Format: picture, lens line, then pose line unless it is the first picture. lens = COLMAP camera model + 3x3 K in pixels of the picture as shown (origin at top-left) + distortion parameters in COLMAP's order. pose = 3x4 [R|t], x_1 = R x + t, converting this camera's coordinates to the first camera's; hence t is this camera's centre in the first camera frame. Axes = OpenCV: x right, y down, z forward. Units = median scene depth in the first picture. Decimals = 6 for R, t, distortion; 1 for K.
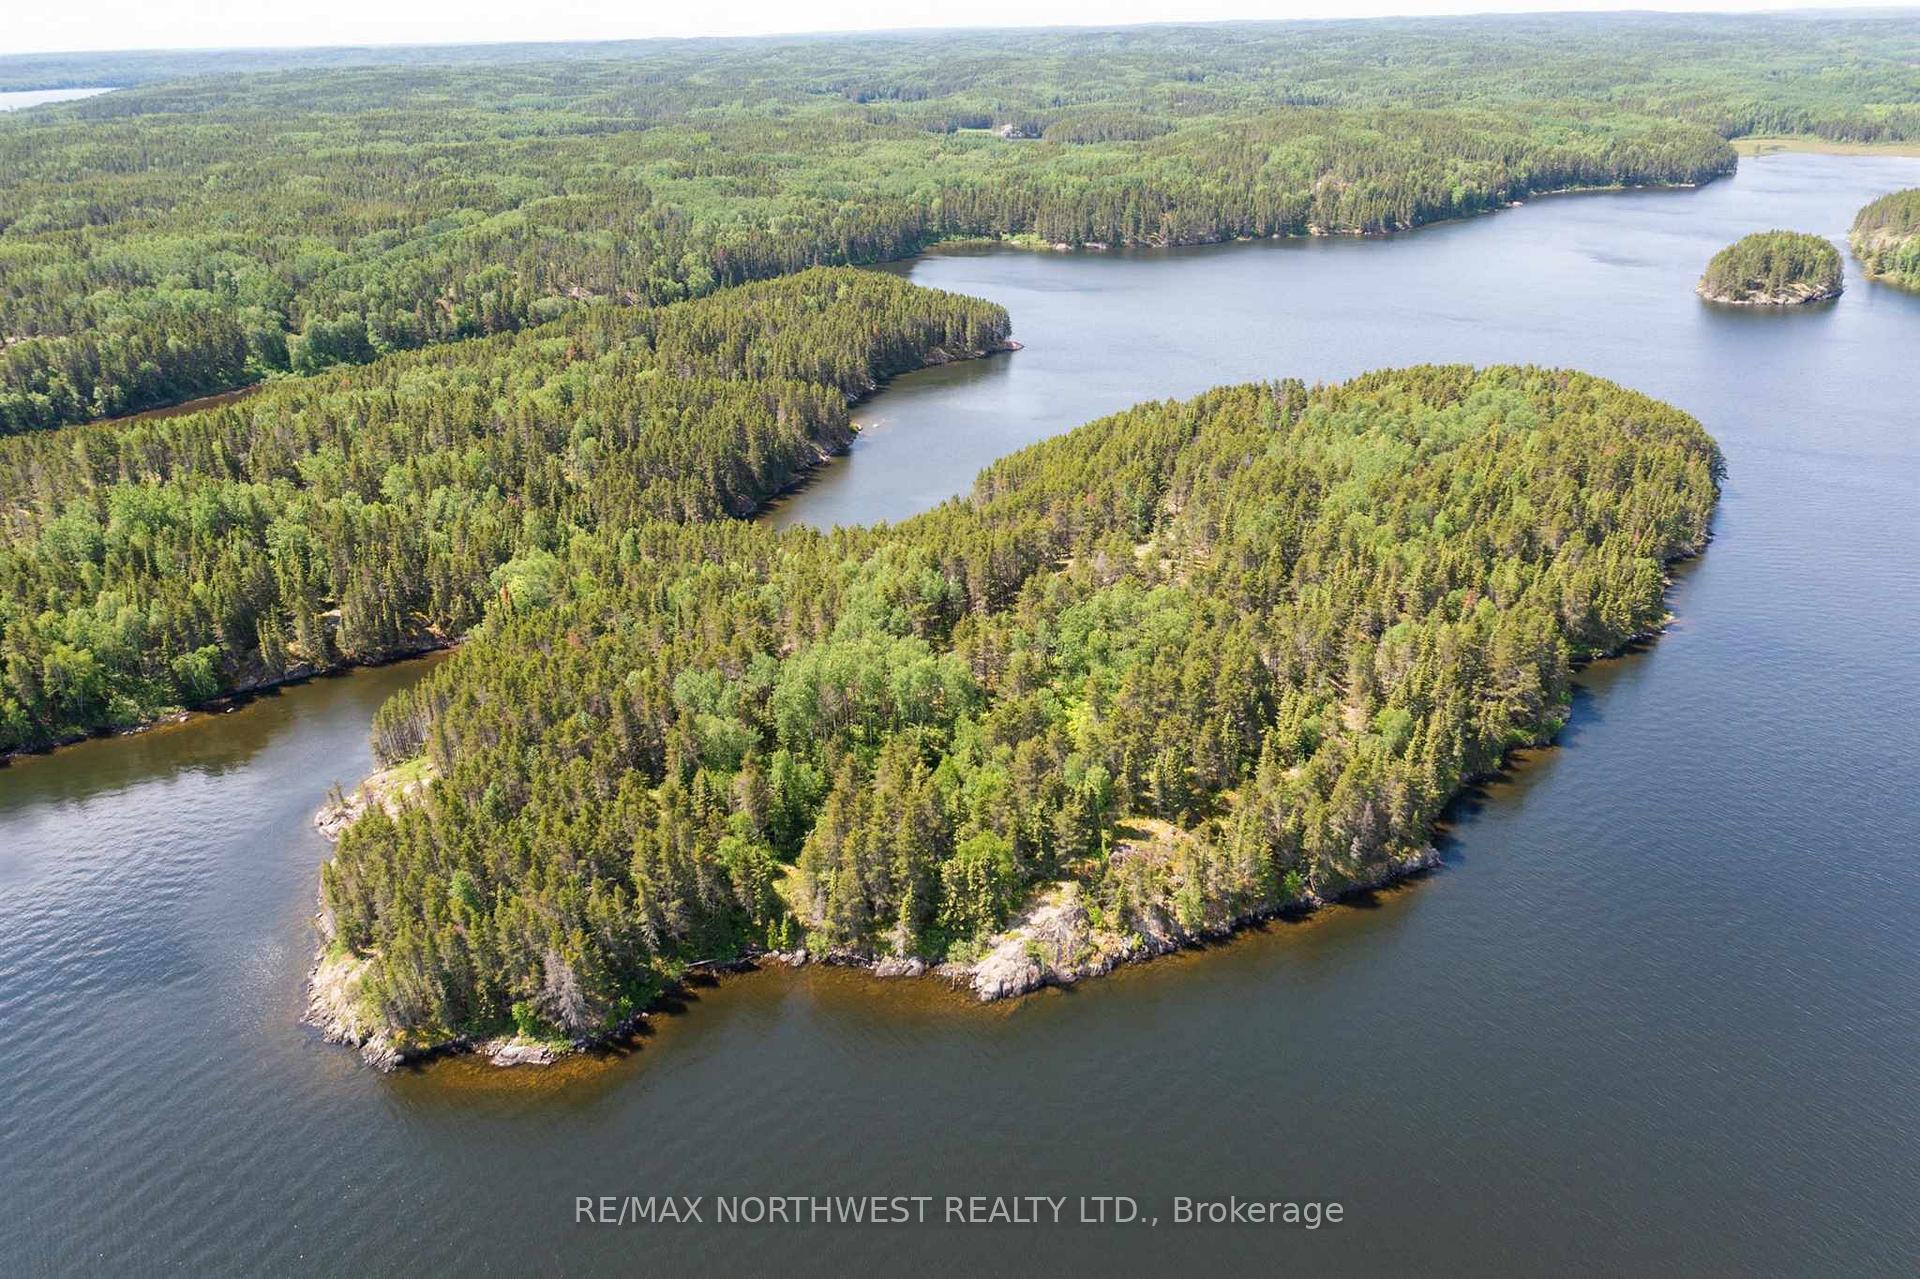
lens RADIAL K [[1505.7, 0, 963.8], [0, 1505.7, 637.5], [0, 0, 1]] dist [-0.004319, 0.005831]
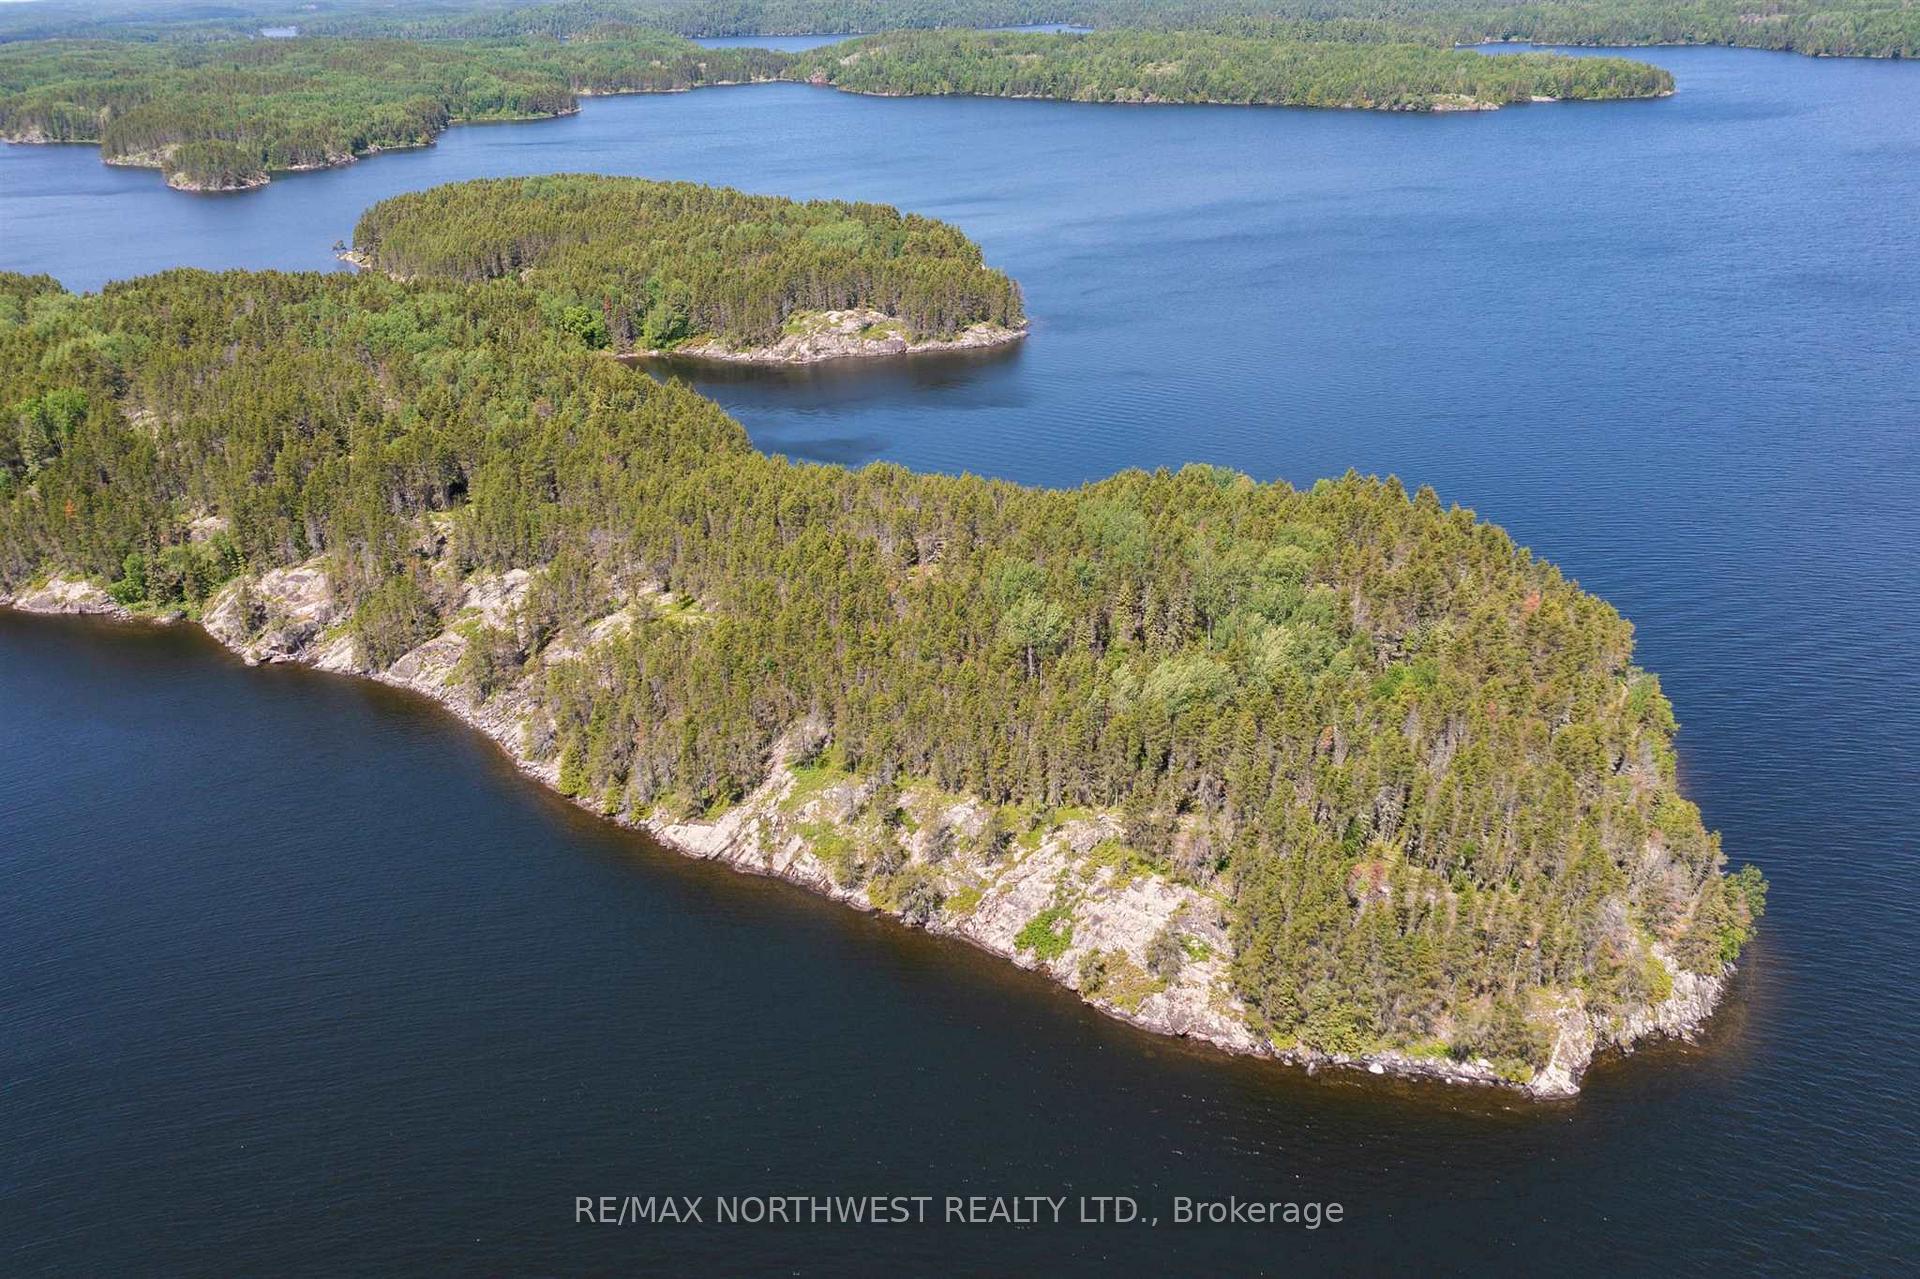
lens RADIAL K [[1505.7, 0, 945.2], [0, 1505.7, 645.1], [0, 0, 1]] dist [-0.004319, 0.005831]
pose [[0.095603, -0.386390, 0.917367, -0.953367], [0.401222, 0.858368, 0.319727, -0.043332], [-0.910978, 0.337501, 0.237091, 0.223507]]
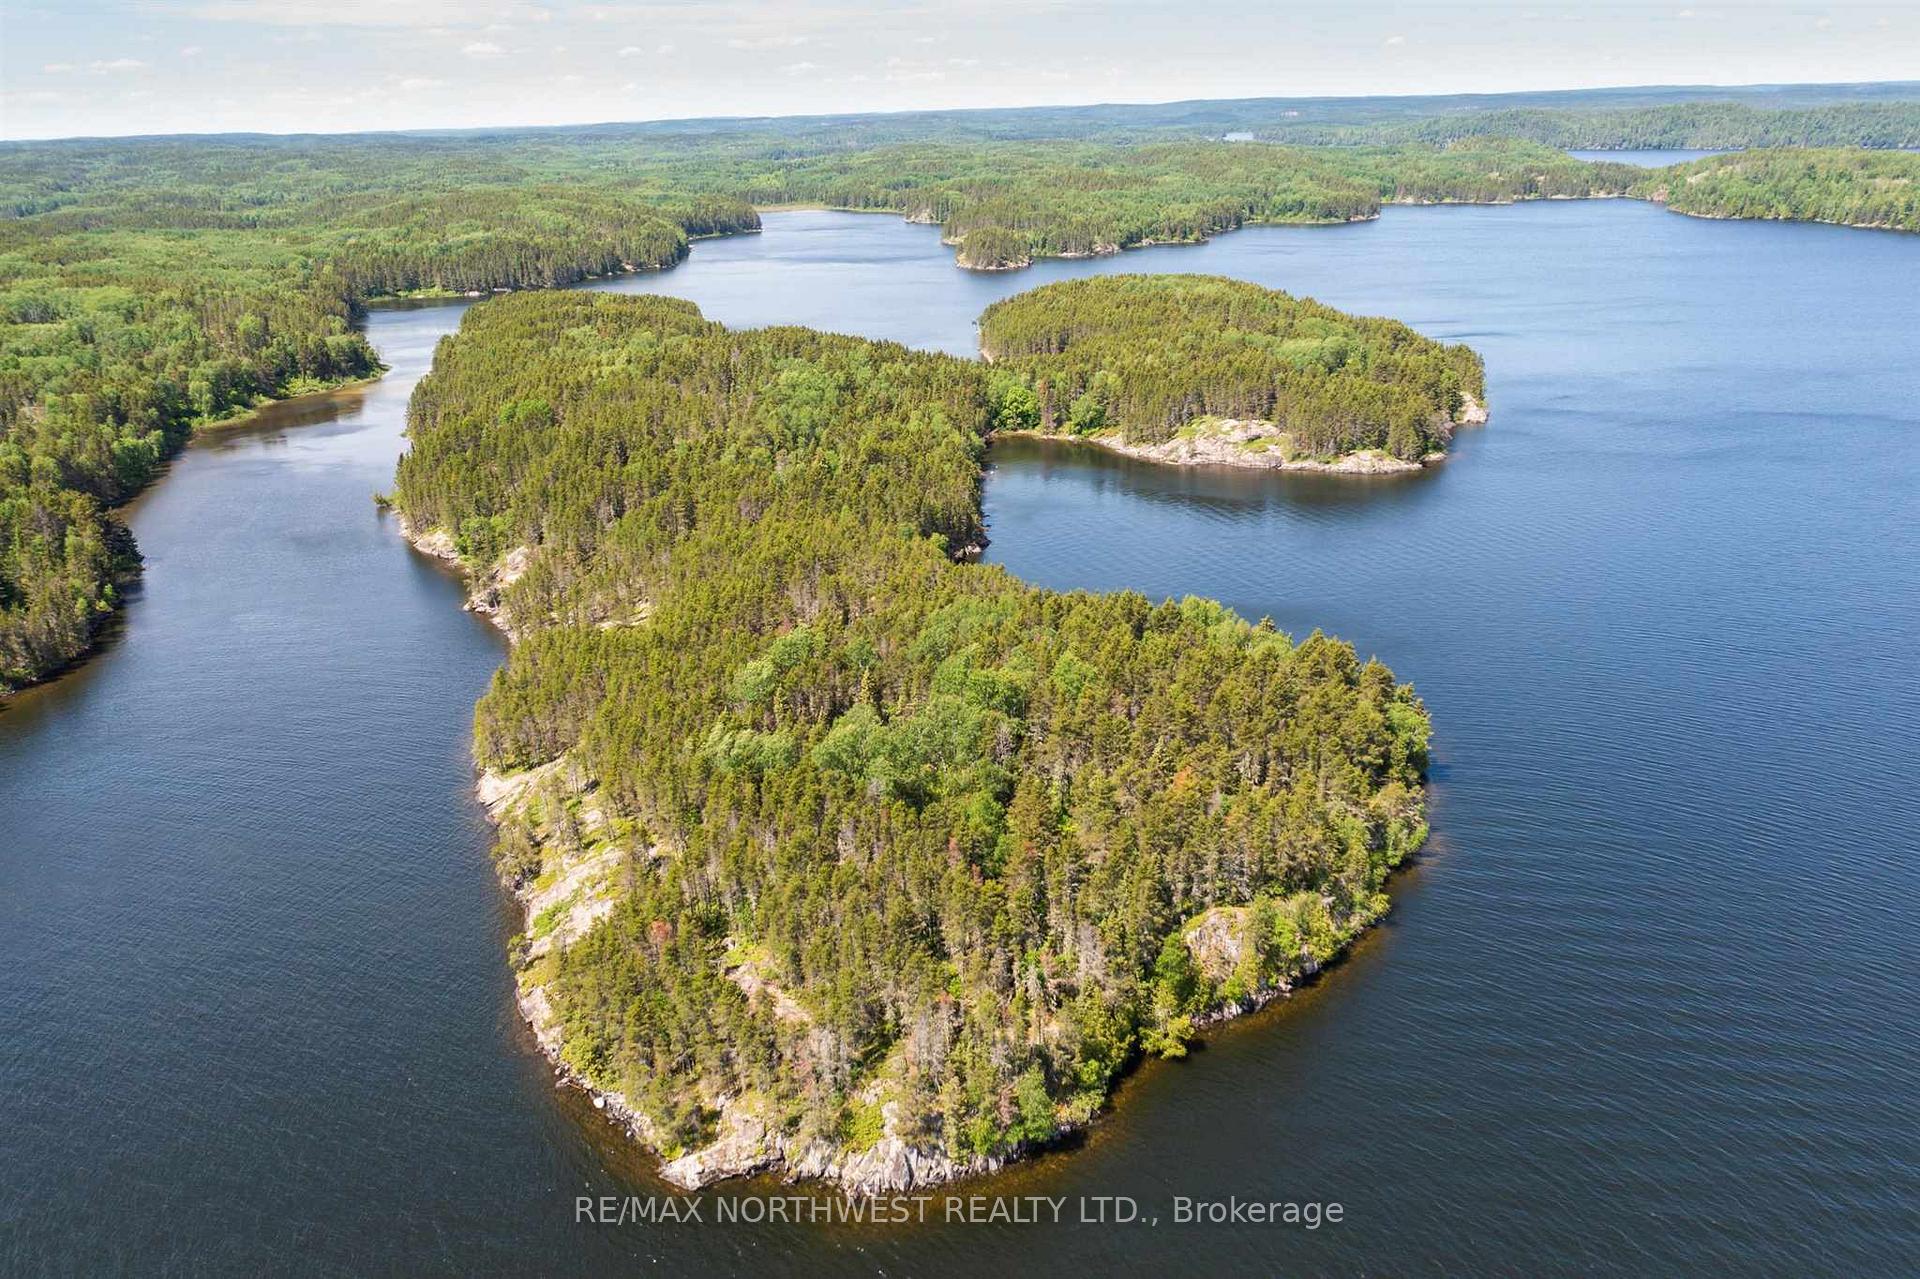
lens RADIAL K [[1505.7, 0, 969.5], [0, 1505.7, 636.6], [0, 0, 1]] dist [-0.004319, 0.005831]
pose [[0.638789, -0.246922, 0.728683, -0.871511], [0.300967, 0.951826, 0.058698, 0.058706], [-0.708073, 0.181813, 0.682331, -0.031267]]
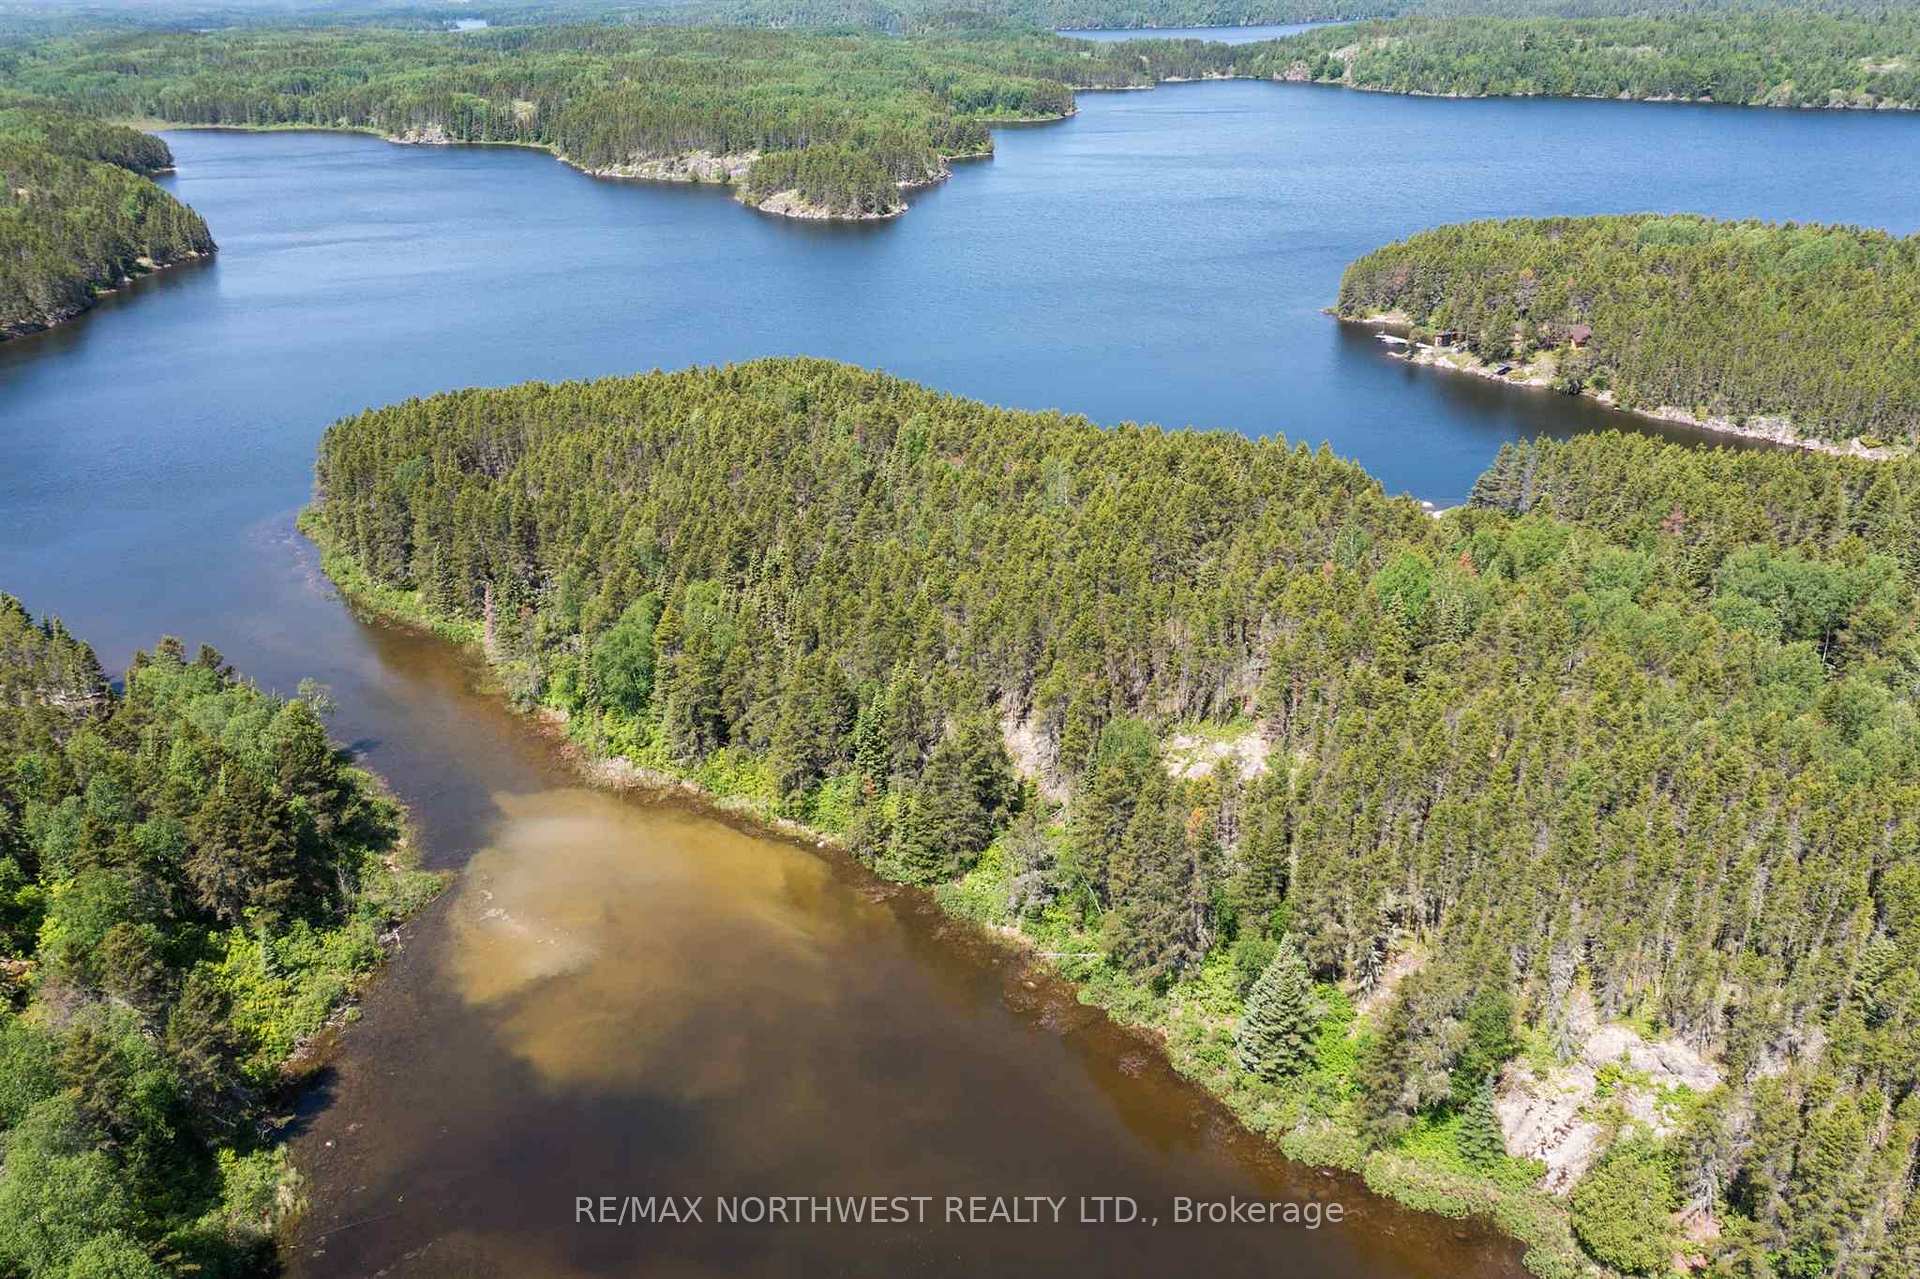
lens RADIAL K [[1505.7, 0, 946.2], [0, 1505.7, 639.6], [0, 0, 1]] dist [-0.004319, 0.005831]
pose [[0.136957, -0.378915, 0.915241, -0.526670], [0.391667, 0.869371, 0.301316, -0.283229], [-0.909857, 0.317203, 0.267475, 0.849135]]
